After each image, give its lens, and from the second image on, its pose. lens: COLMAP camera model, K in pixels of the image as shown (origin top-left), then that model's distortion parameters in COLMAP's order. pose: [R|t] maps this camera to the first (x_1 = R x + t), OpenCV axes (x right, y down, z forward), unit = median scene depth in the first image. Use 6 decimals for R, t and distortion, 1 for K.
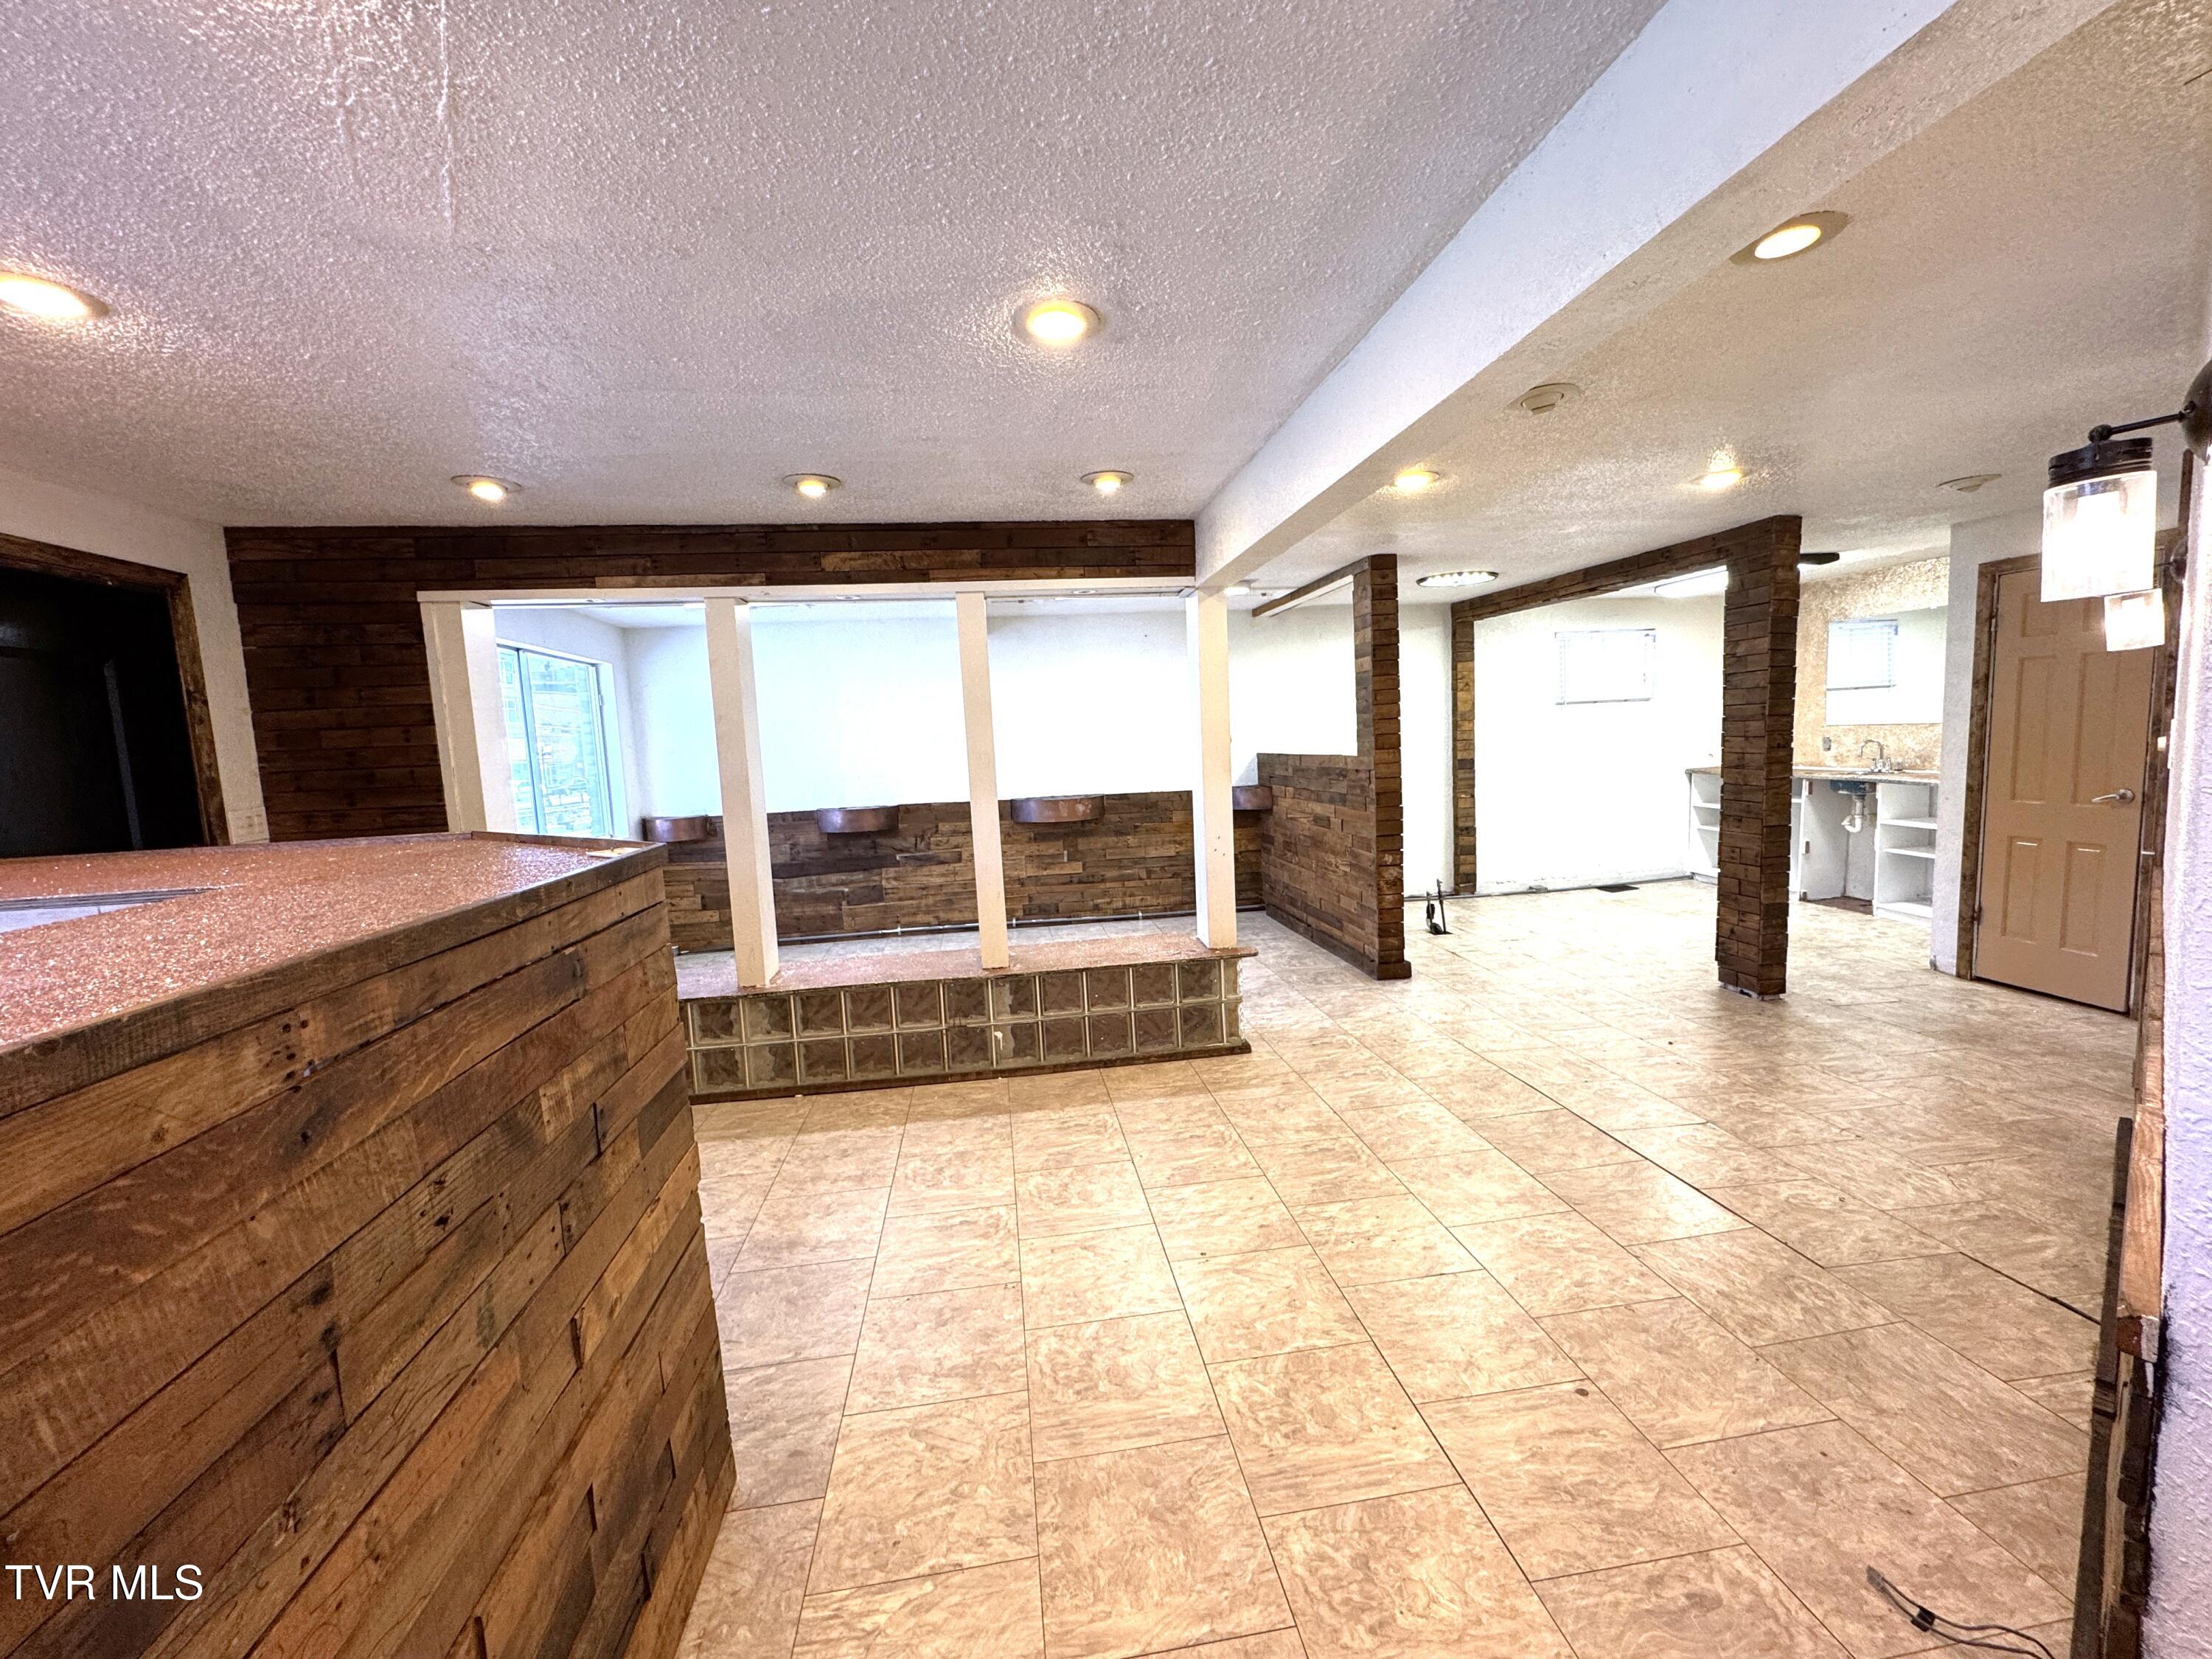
lens RADIAL K [[878.2, 0, 1104.8], [0, 878.2, 826.5], [0, 0, 1]] dist [-0.003672, 0.000416]
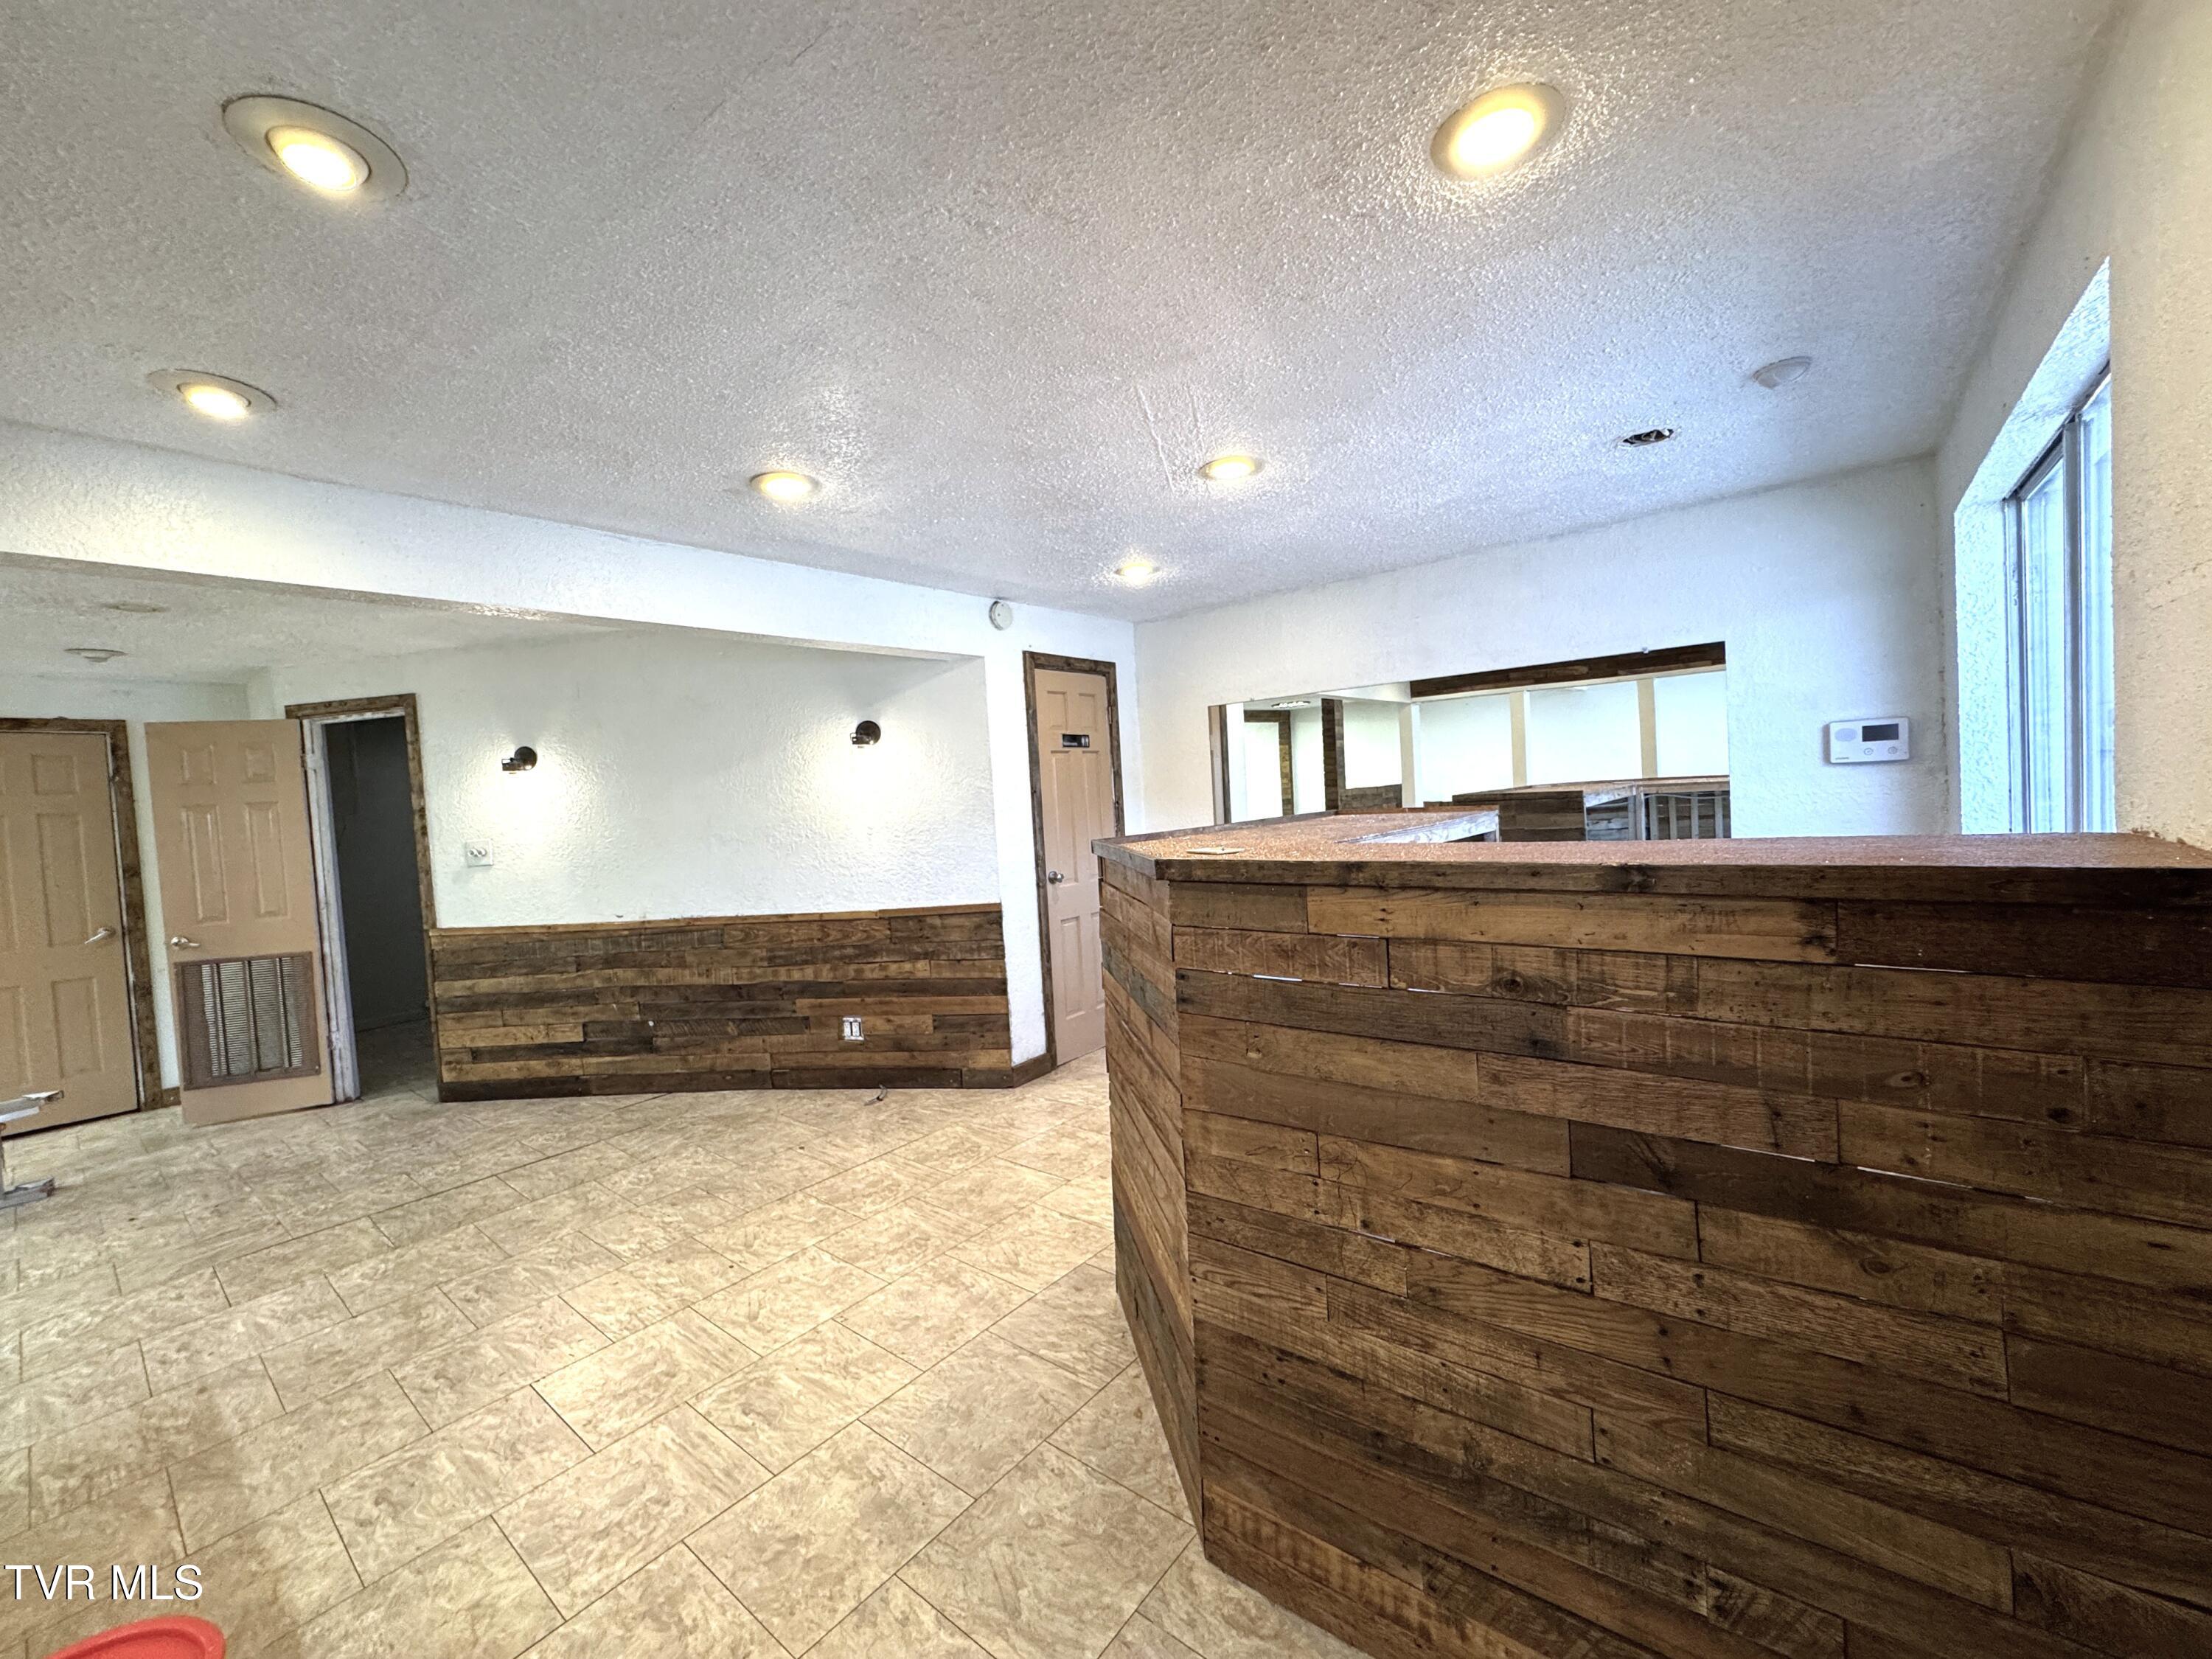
lens RADIAL K [[878.2, 0, 1105.5], [0, 878.2, 828.1], [0, 0, 1]] dist [-0.003672, 0.000416]
pose [[-0.682081, 0.056643, 0.729080, -0.417595], [0.160408, 0.984303, 0.073595, -0.027846], [-0.713467, 0.167148, -0.680460, 0.521417]]
